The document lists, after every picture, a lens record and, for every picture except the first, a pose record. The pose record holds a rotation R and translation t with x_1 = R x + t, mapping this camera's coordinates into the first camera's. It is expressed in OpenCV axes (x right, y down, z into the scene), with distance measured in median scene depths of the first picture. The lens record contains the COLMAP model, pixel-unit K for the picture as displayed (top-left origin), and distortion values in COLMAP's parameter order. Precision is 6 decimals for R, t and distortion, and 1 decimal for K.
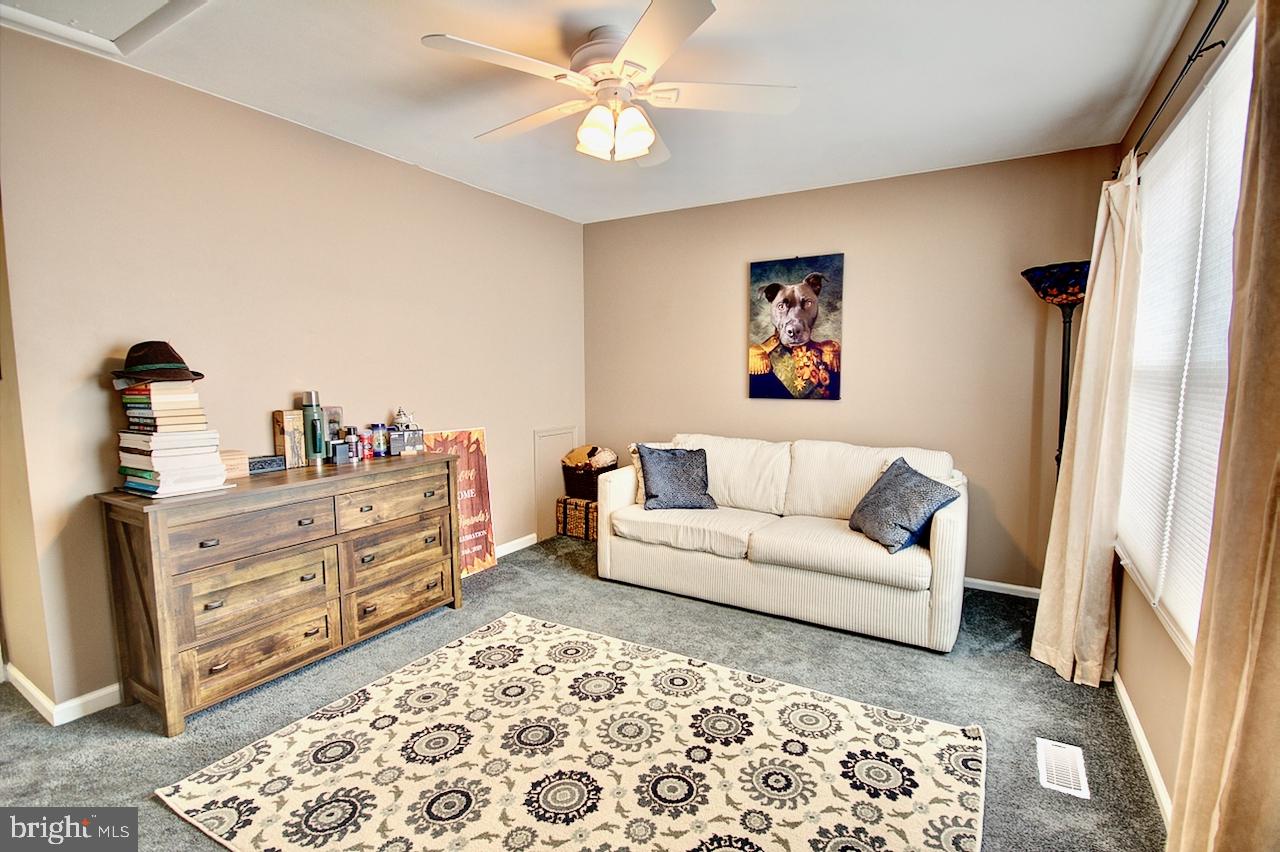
lens RADIAL K [[586.6, 0, 646.2], [0, 586.6, 430.5], [0, 0, 1]] dist [-0.004032, -0.000846]
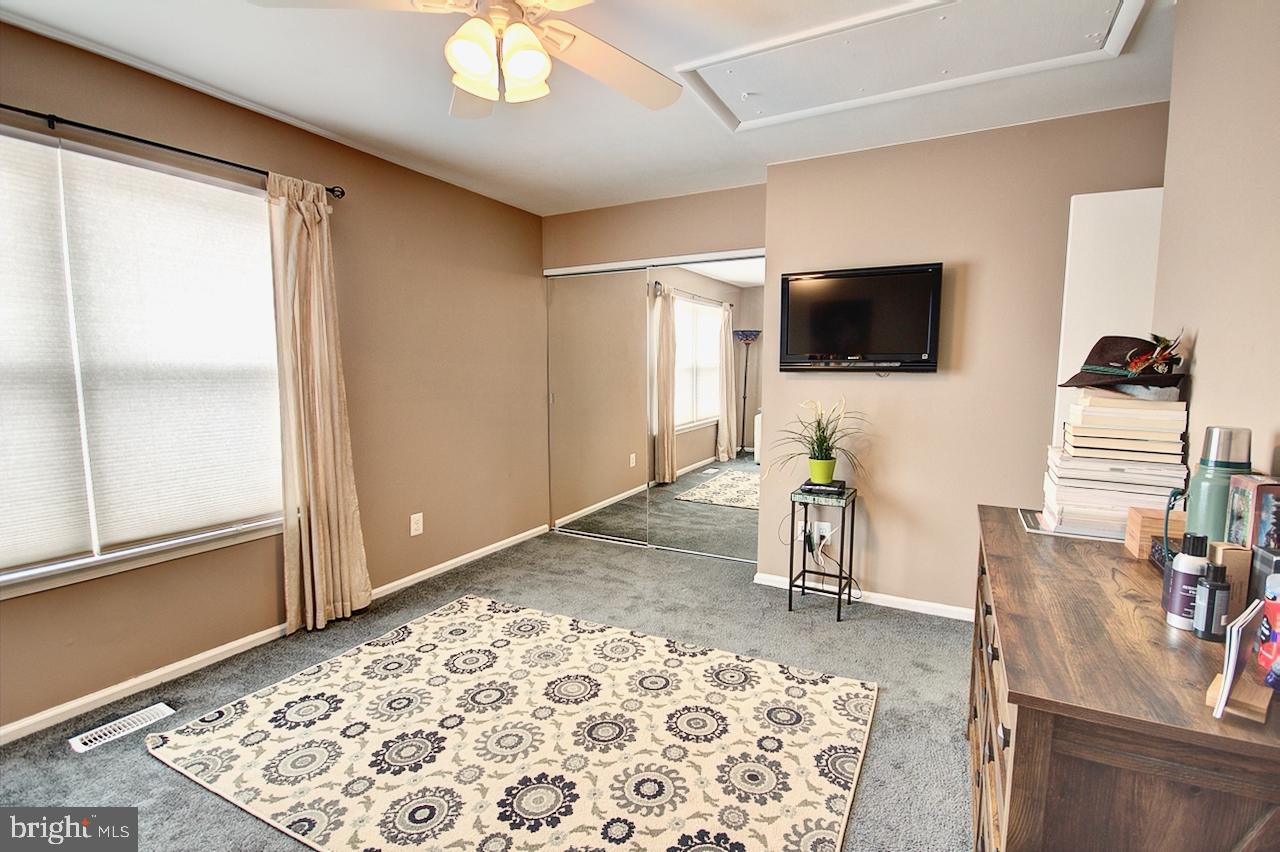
lens RADIAL K [[586.6, 0, 646.2], [0, 586.6, 430.5], [0, 0, 1]] dist [-0.004032, -0.000846]
pose [[-0.998909, 0.000116, -0.046707, -0.212234], [-0.009620, 0.978043, 0.208180, -0.200067], [0.045706, 0.208402, -0.976975, 1.881407]]
